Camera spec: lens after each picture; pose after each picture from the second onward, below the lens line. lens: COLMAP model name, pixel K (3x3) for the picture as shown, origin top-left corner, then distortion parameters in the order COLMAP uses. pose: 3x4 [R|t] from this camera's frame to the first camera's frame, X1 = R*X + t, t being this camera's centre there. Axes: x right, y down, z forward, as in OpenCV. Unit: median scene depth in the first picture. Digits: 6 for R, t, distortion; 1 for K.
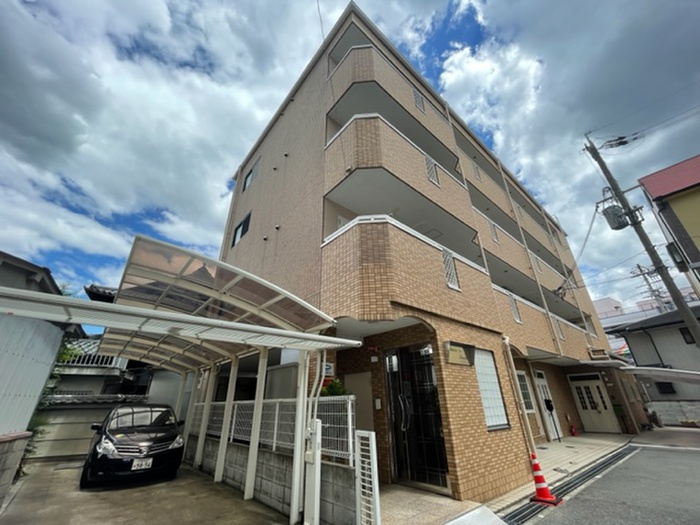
lens RADIAL K [[282.9, 0, 349.2], [0, 282.9, 261.3], [0, 0, 1]] dist [-0.002331, 0.000057]
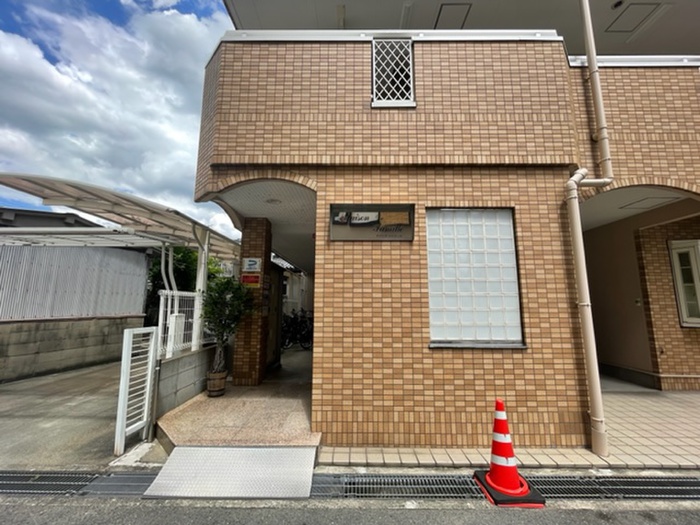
lens RADIAL K [[282.9, 0, 353.4], [0, 282.9, 260.7], [0, 0, 1]] dist [-0.002331, 0.000057]
pose [[0.758153, -0.080505, -0.647088, 0.672671], [0.279125, 0.936905, 0.210471, 0.249420], [0.589316, -0.340187, 0.732789, 0.500414]]
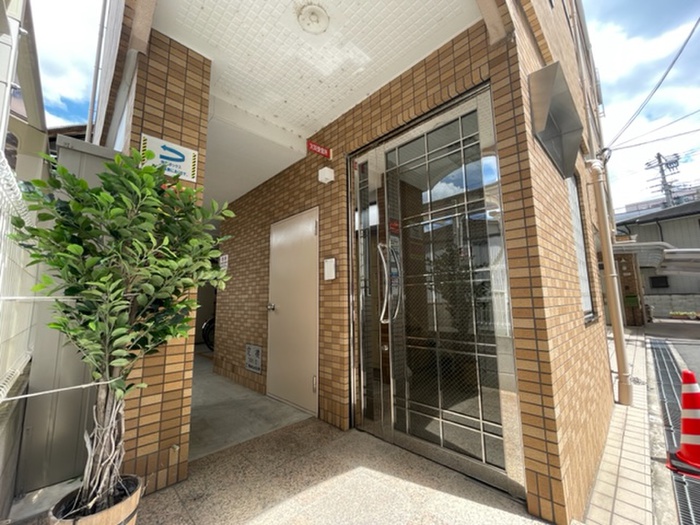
lens RADIAL K [[282.9, 0, 349.5], [0, 282.9, 259.5], [0, 0, 1]] dist [-0.002331, 0.000057]
pose [[0.997687, 0.013004, 0.066724, 0.102210], [-0.033357, 0.948893, 0.313830, 0.348521], [-0.059233, -0.315330, 0.947132, 0.584905]]
